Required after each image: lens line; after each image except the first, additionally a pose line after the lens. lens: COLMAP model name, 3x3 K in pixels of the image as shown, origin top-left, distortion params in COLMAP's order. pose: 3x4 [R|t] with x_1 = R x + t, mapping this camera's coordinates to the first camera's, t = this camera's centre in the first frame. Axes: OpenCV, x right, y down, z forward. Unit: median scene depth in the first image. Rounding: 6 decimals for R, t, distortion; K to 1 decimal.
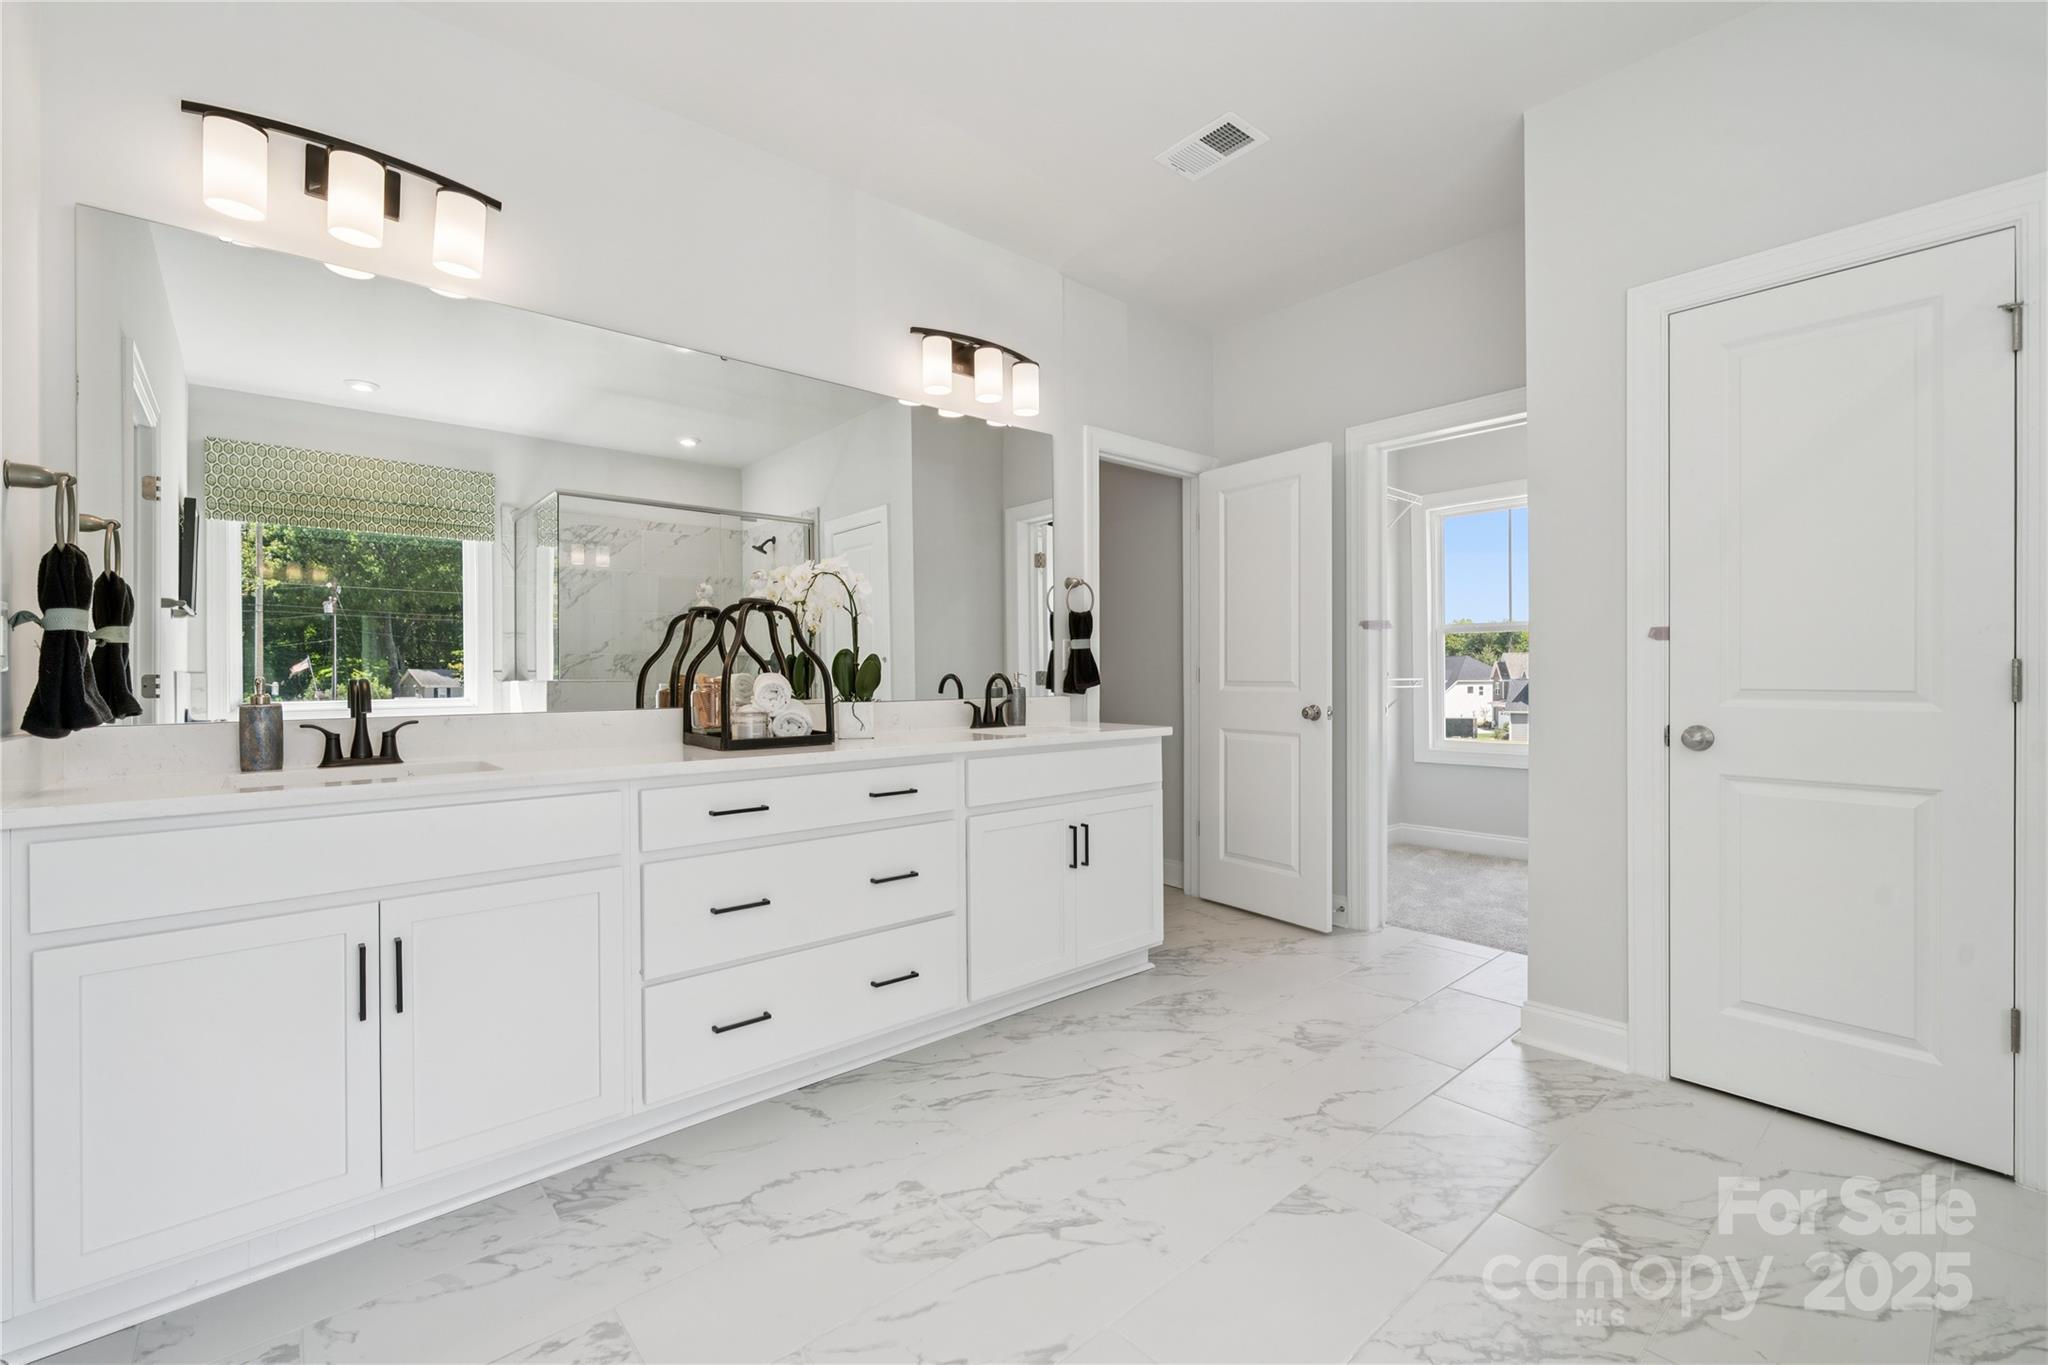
lens RADIAL K [[836.6, 0, 1023.1], [0, 836.6, 676.7], [0, 0, 1]] dist [-0.000754, 0.000333]
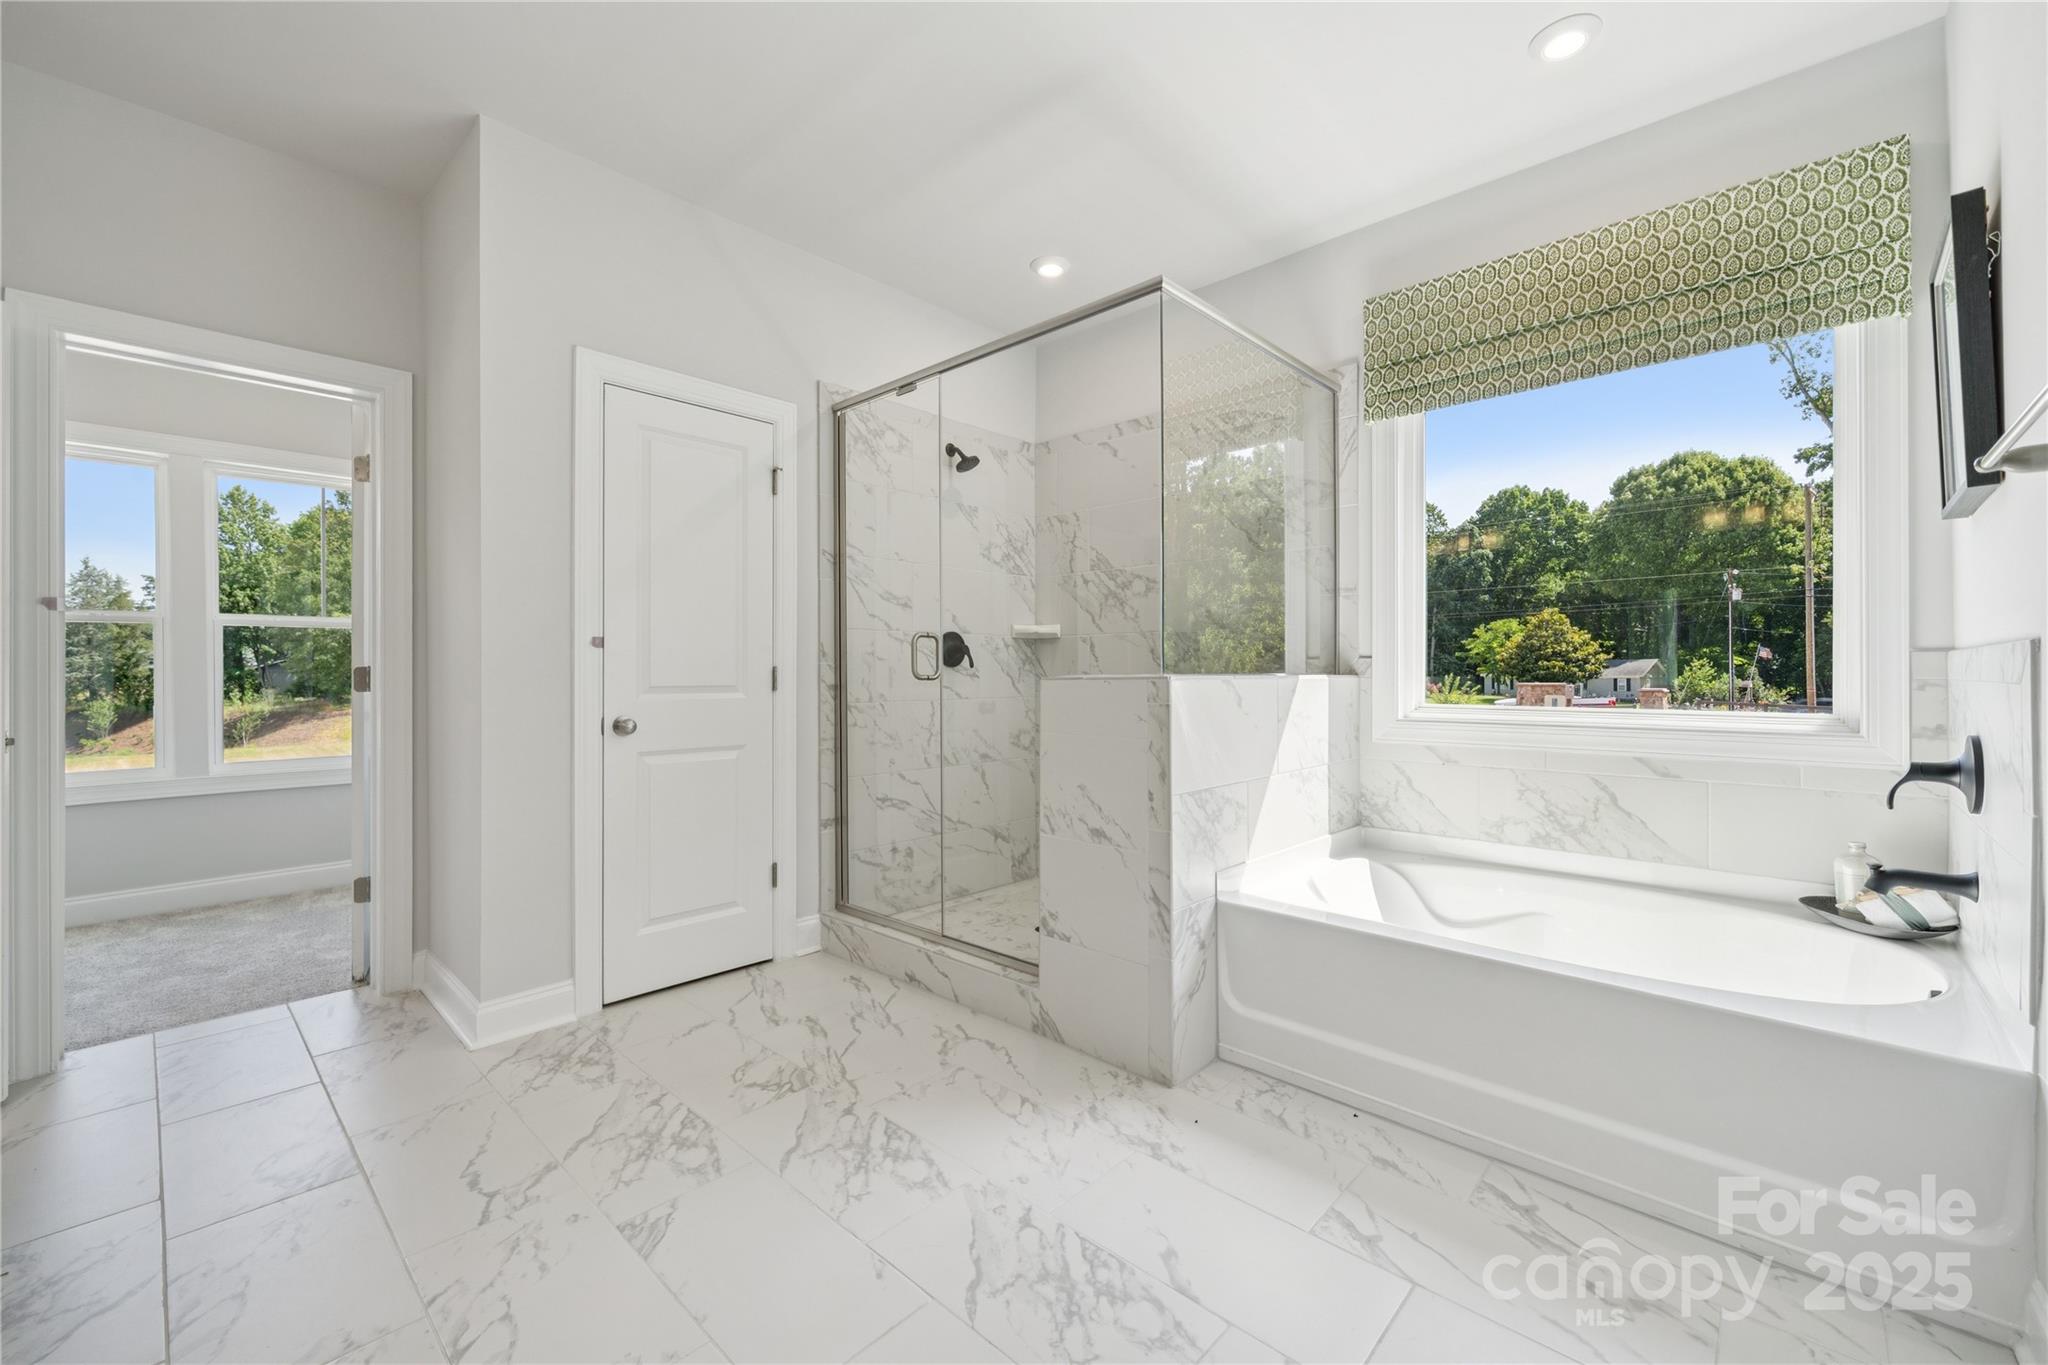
lens RADIAL K [[836.6, 0, 1009.3], [0, 836.6, 671.9], [0, 0, 1]] dist [-0.000754, 0.000333]
pose [[-0.094845, 0.007619, 0.995463, -0.505834], [0.004238, 0.999965, -0.007250, 0.003091], [-0.995483, 0.003531, -0.094874, 0.527209]]
